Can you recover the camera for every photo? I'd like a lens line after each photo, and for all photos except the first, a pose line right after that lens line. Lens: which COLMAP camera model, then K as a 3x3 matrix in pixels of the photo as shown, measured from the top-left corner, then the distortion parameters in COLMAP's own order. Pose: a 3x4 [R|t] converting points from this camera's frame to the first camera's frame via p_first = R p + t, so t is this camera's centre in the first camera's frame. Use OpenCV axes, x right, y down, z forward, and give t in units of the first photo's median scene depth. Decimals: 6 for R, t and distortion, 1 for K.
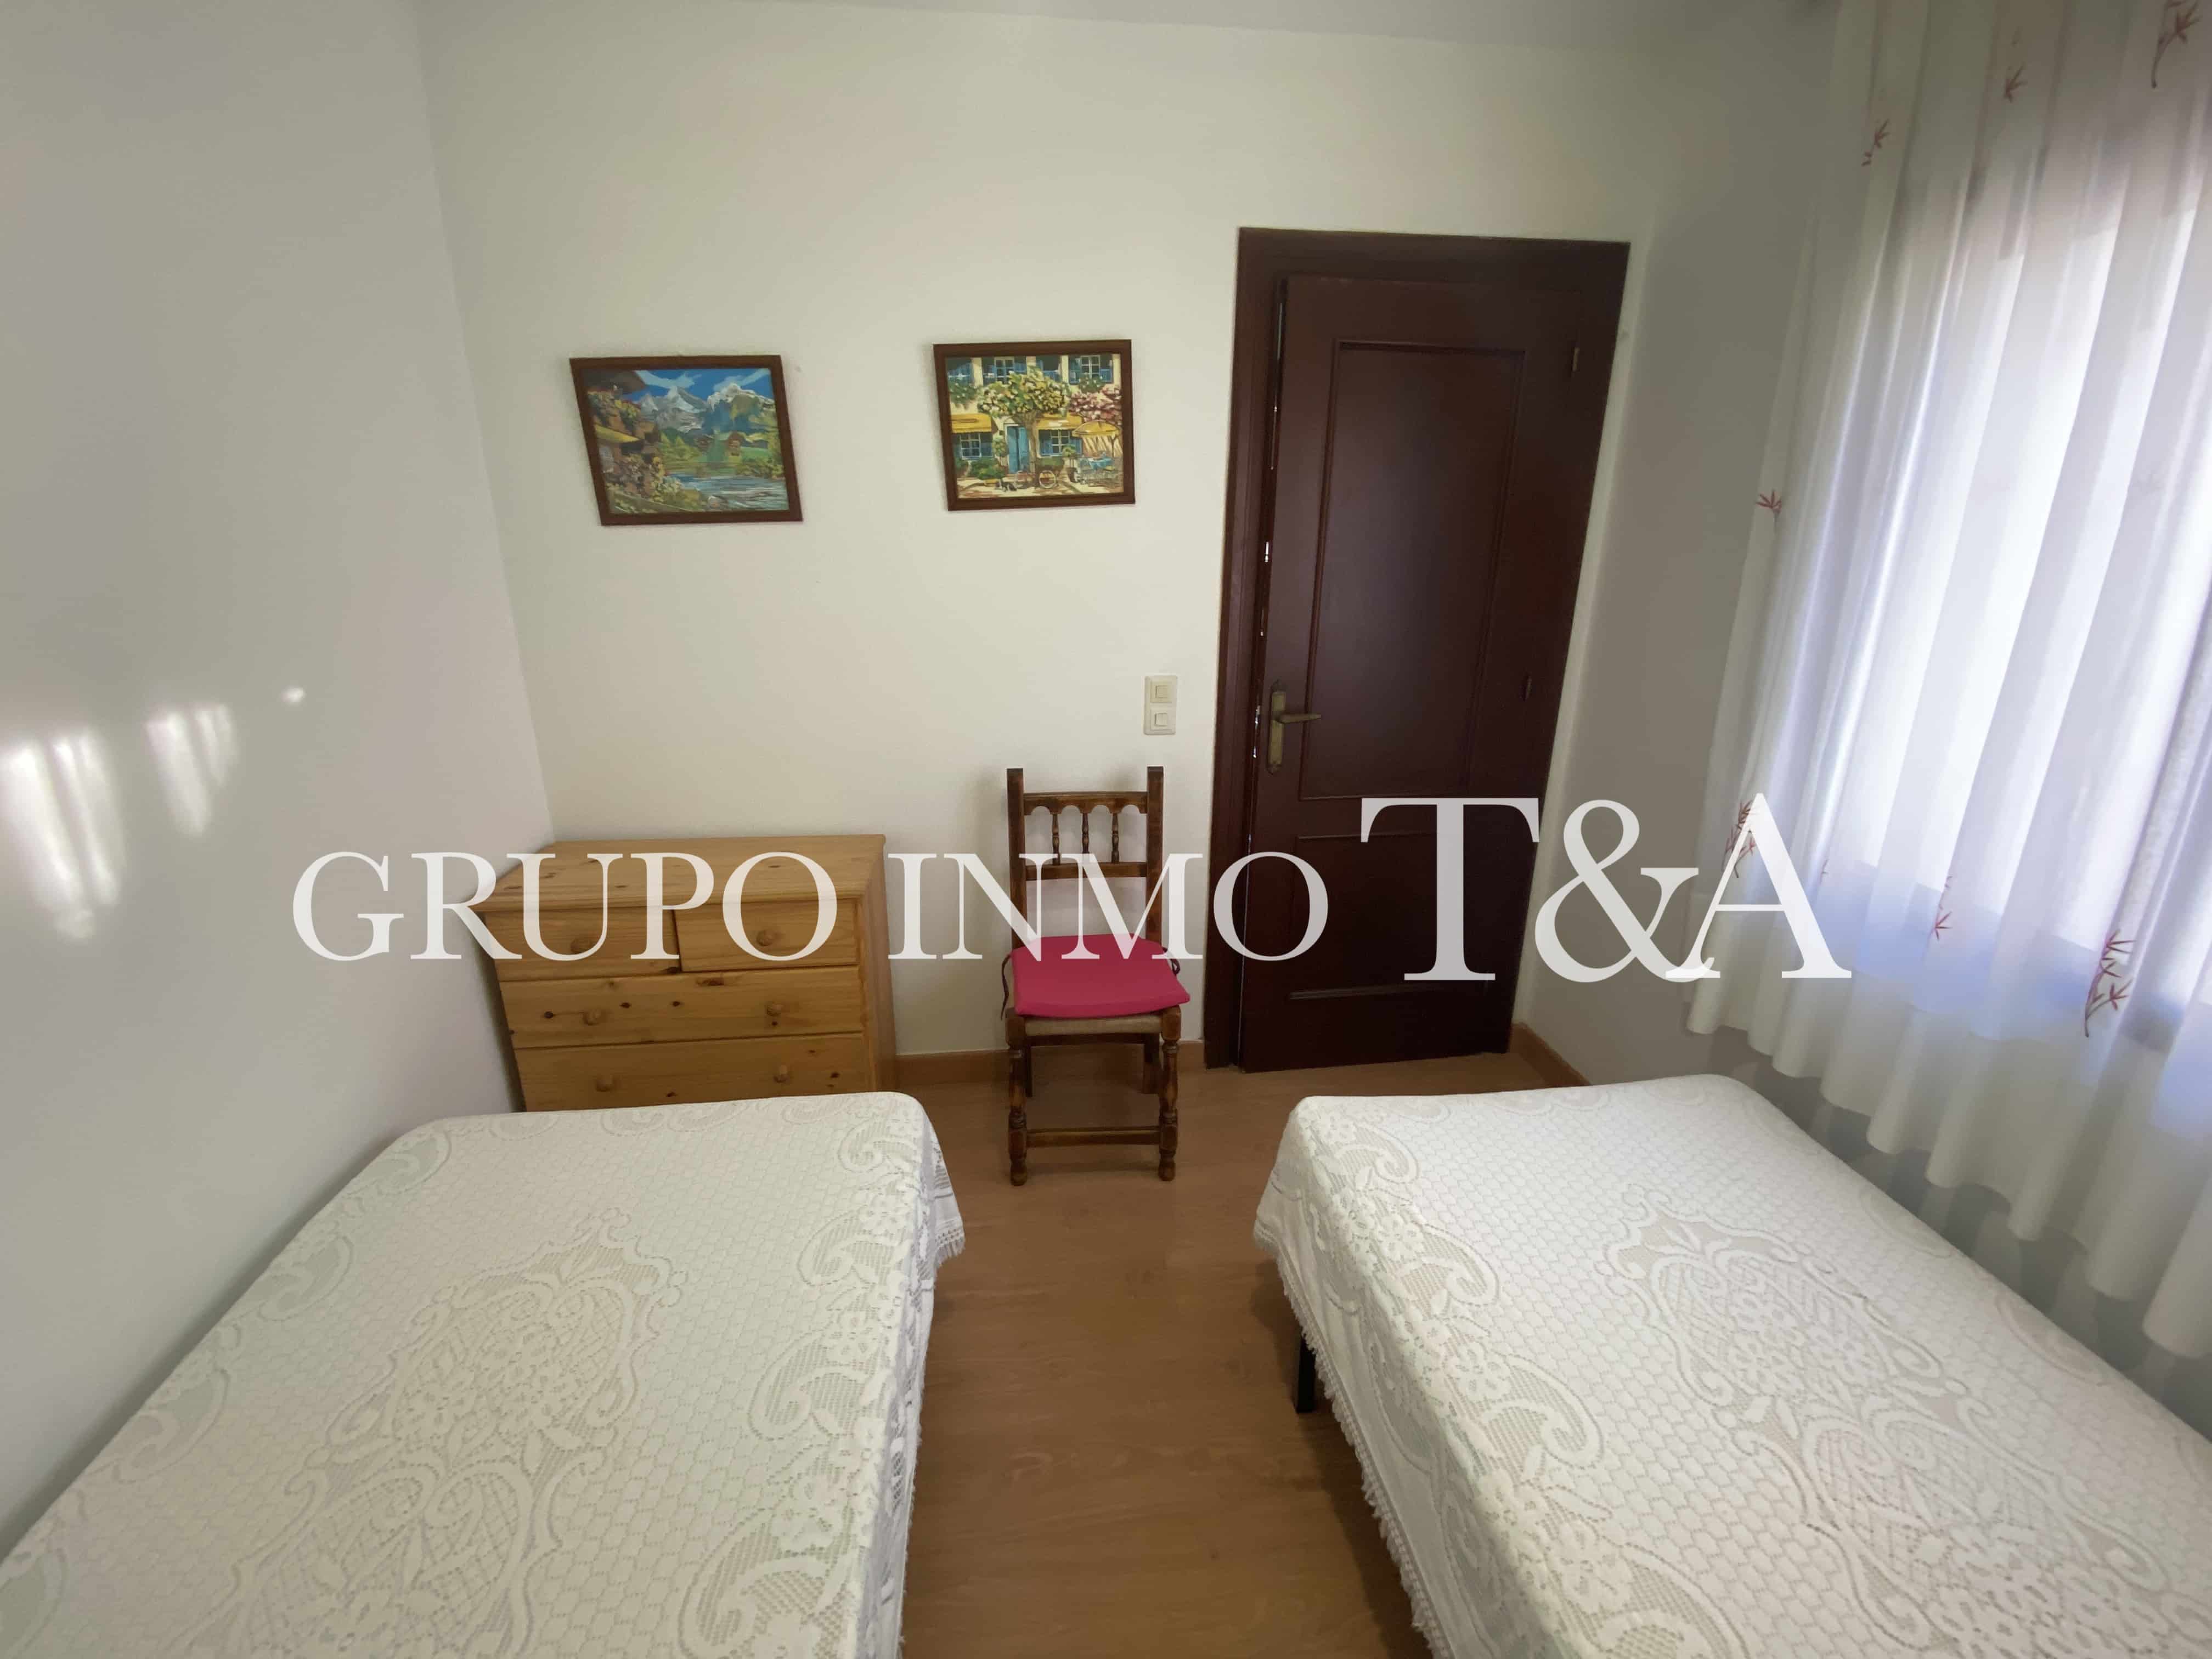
lens RADIAL K [[911.8, 0, 1107.2], [0, 911.8, 828.6], [0, 0, 1]] dist [-0.032293, -0.001331]
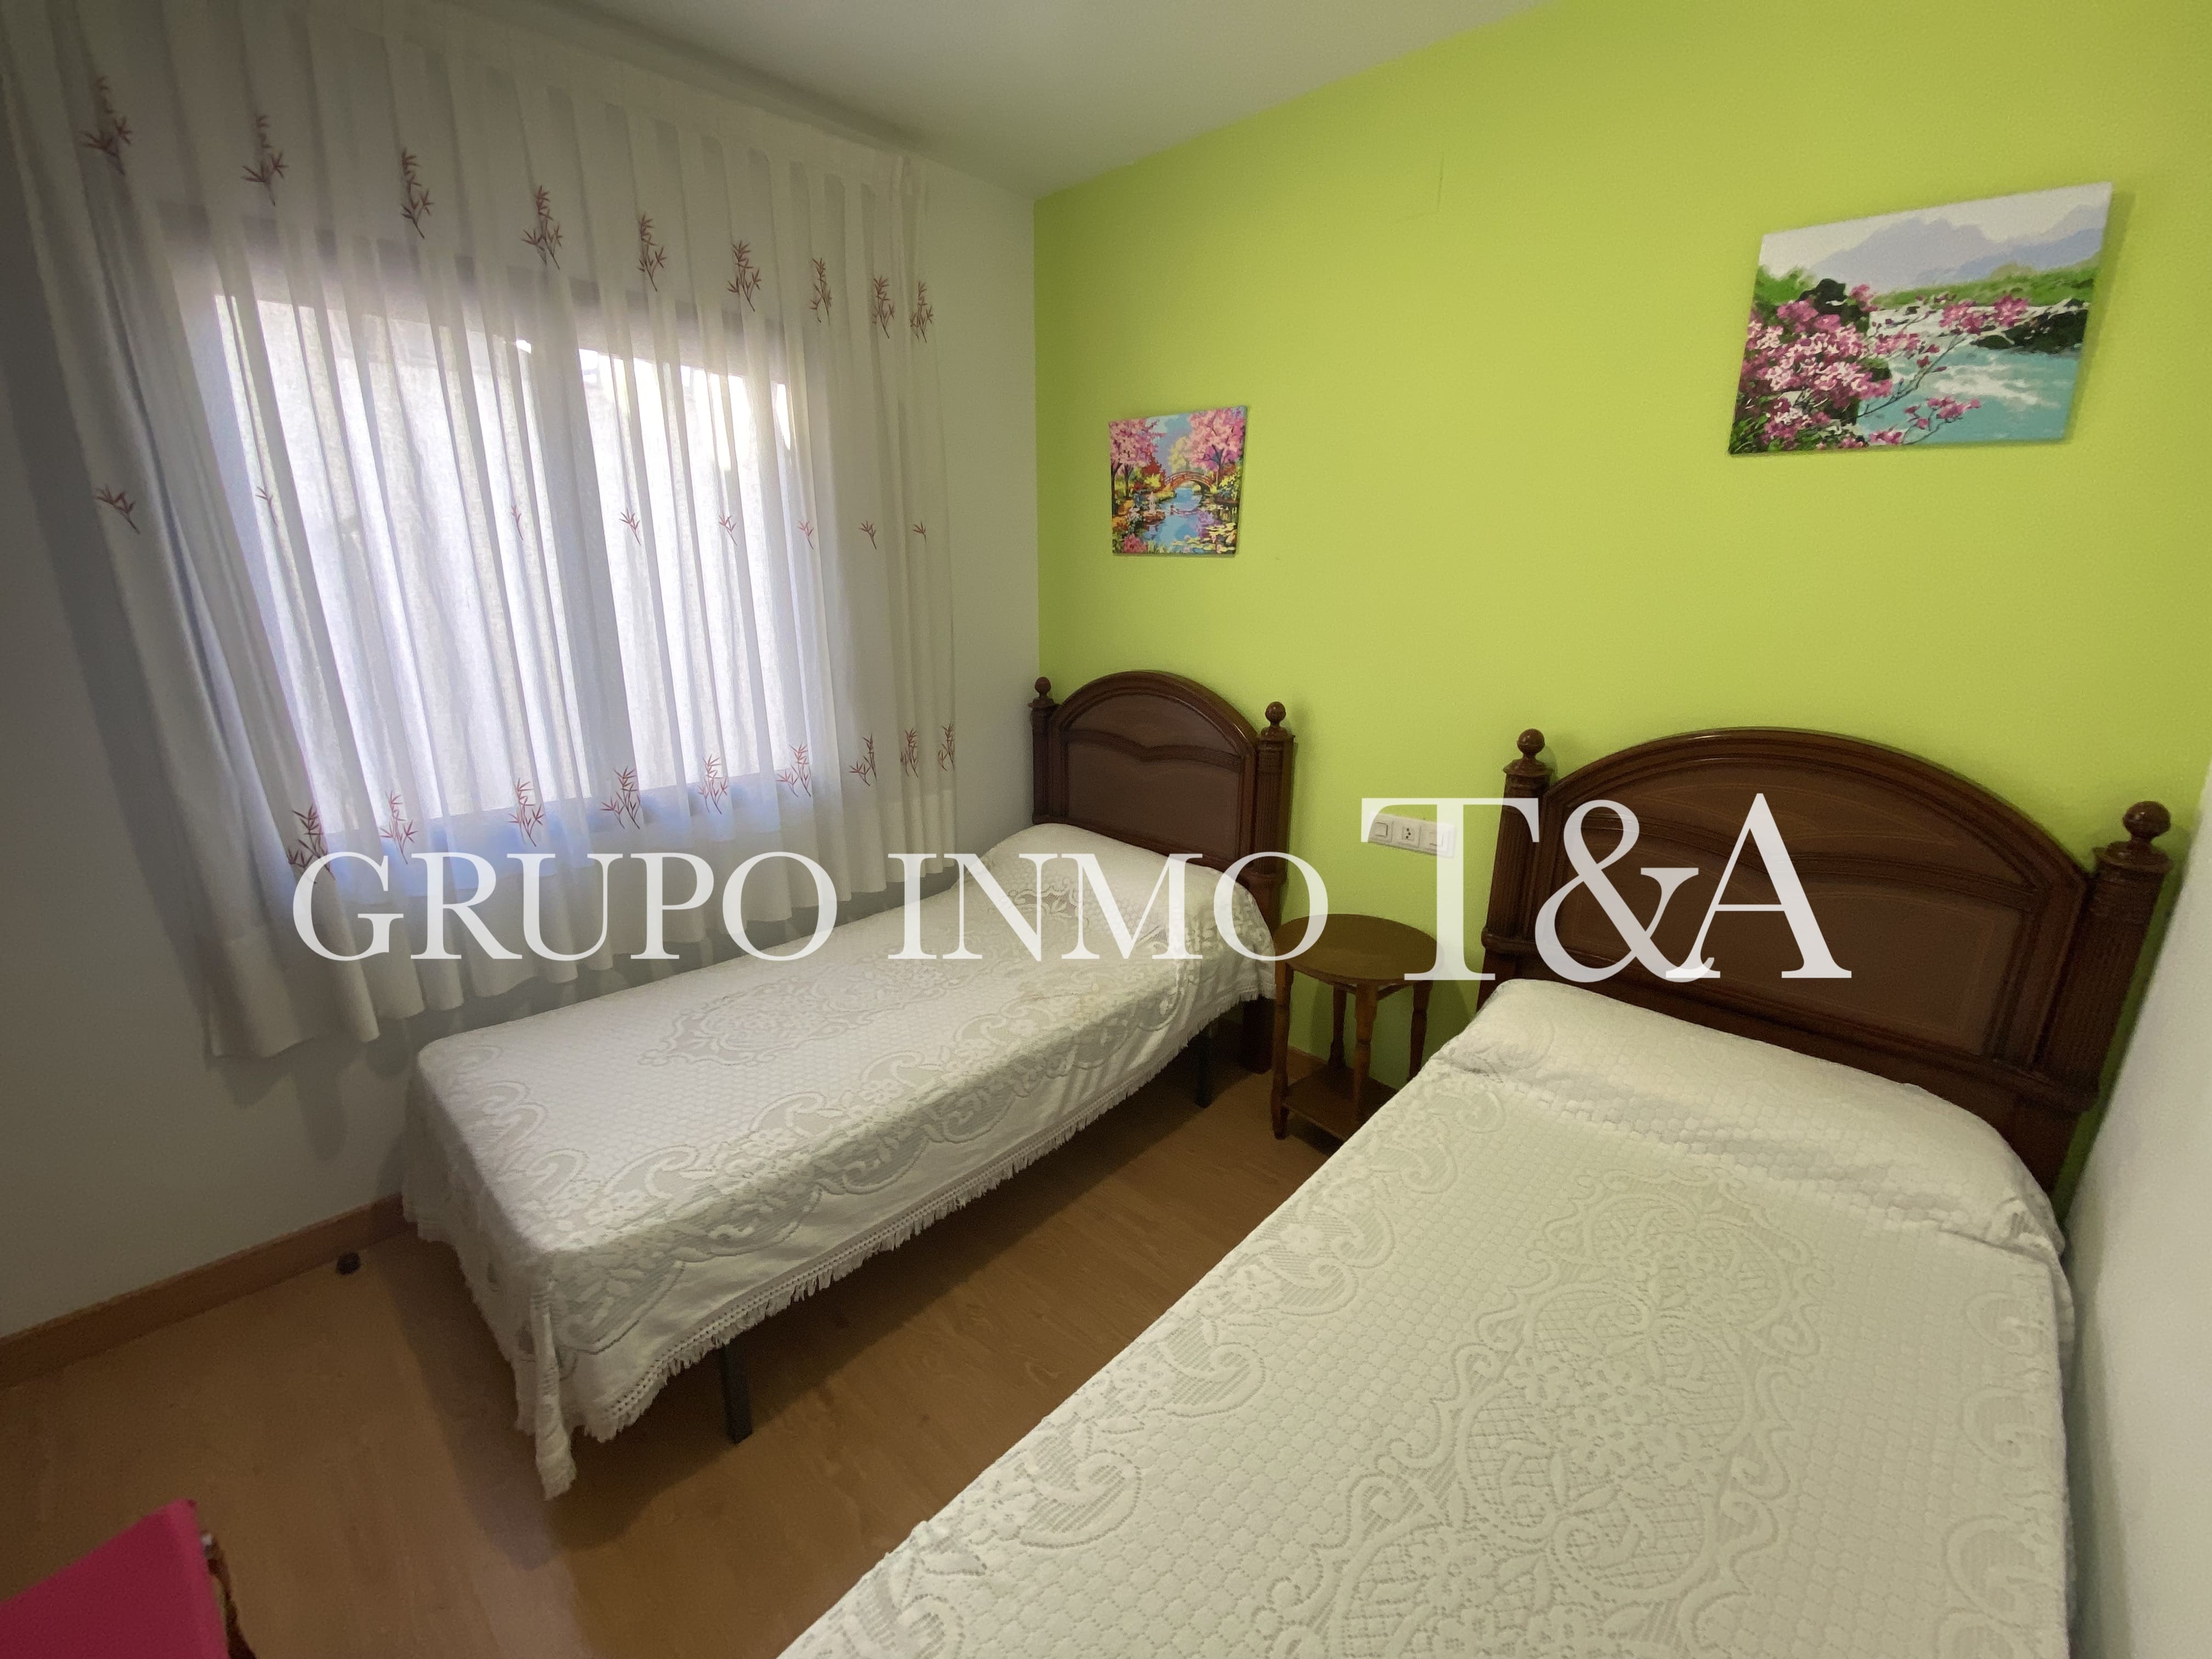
lens RADIAL K [[911.8, 0, 1109.5], [0, 911.8, 822.9], [0, 0, 1]] dist [-0.032293, -0.001331]
pose [[-0.669714, -0.201046, 0.714887, -0.781556], [0.200527, 0.877938, 0.434756, -0.357172], [-0.715033, 0.434517, -0.547653, 1.228857]]
